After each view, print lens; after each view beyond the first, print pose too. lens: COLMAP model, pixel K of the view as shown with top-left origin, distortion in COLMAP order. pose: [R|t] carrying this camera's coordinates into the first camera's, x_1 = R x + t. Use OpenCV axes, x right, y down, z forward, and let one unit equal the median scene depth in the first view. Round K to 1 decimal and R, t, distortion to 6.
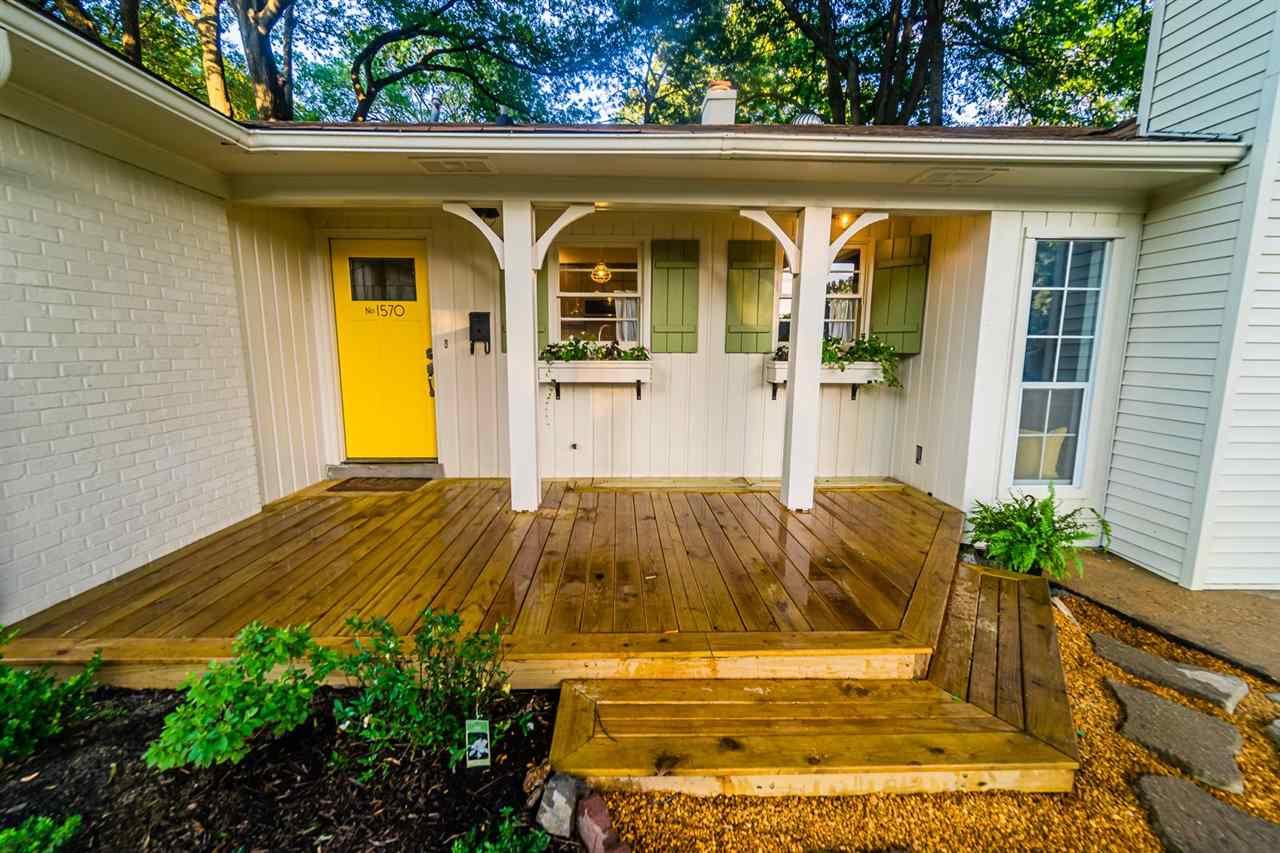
lens RADIAL K [[520.2, 0, 635.5], [0, 520.2, 424.1], [0, 0, 1]] dist [0.000227, -0.000246]
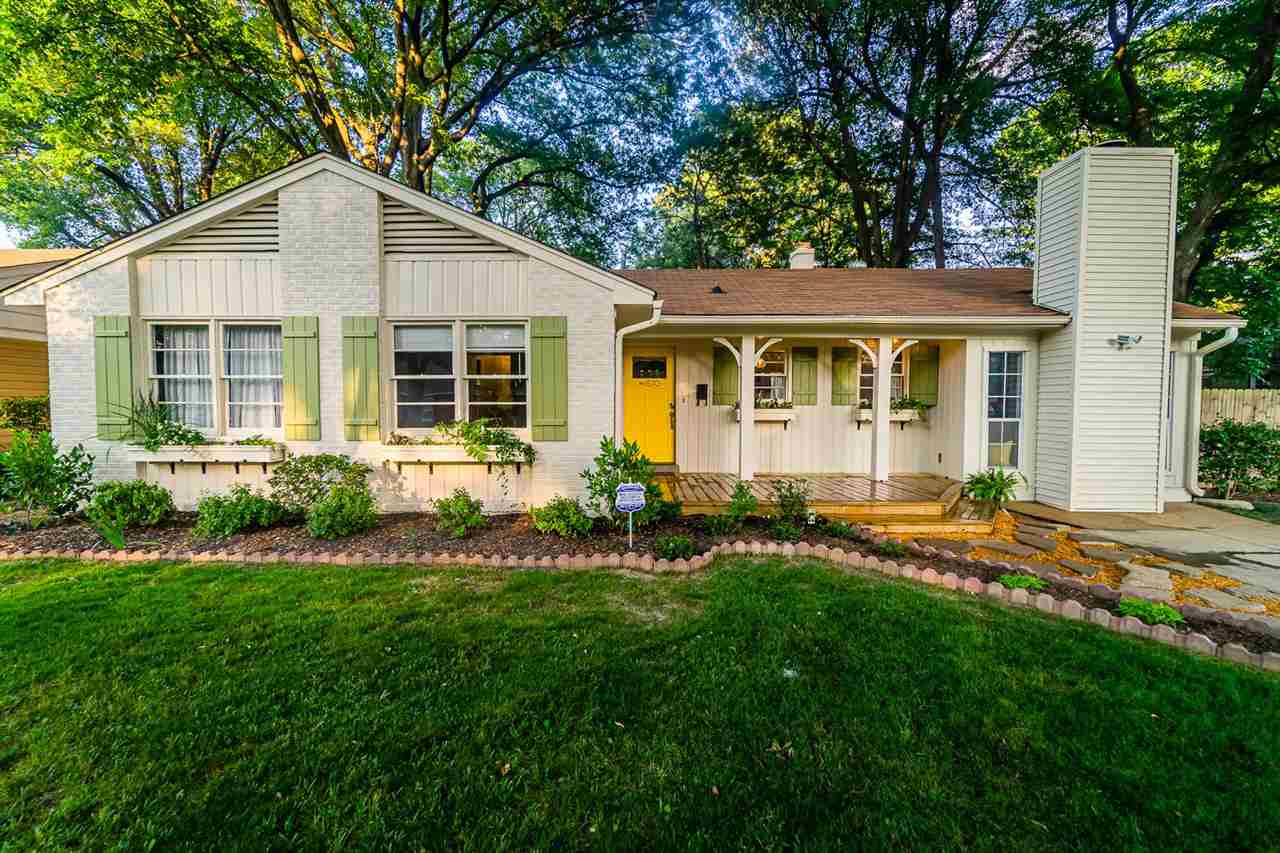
lens RADIAL K [[520.6, 0, 640.0], [0, 520.6, 426.5], [0, 0, 1]] dist [0.000570, -0.000233]
pose [[0.999776, -0.000649, -0.021150, -0.528488], [-0.001586, 0.994420, -0.105482, 0.153186], [0.021101, 0.105491, 0.994196, -0.960951]]
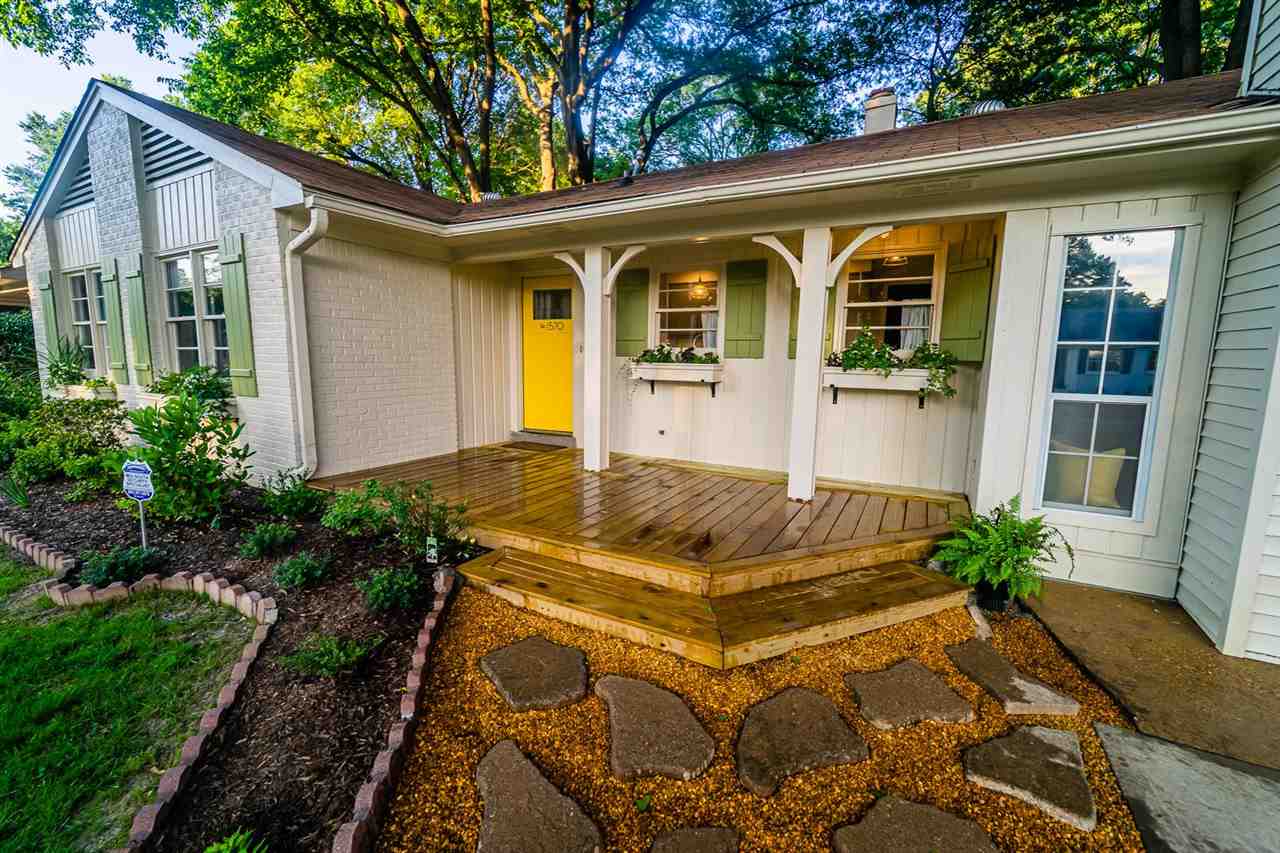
lens RADIAL K [[532.2, 0, 640.0], [0, 532.2, 426.5], [0, 0, 1]] dist [-0.001077, -0.000485]
pose [[0.865101, 0.075834, -0.495832, 0.519147], [-0.084609, 0.996403, 0.004771, 0.030435], [0.494411, 0.037825, 0.868405, -0.141698]]
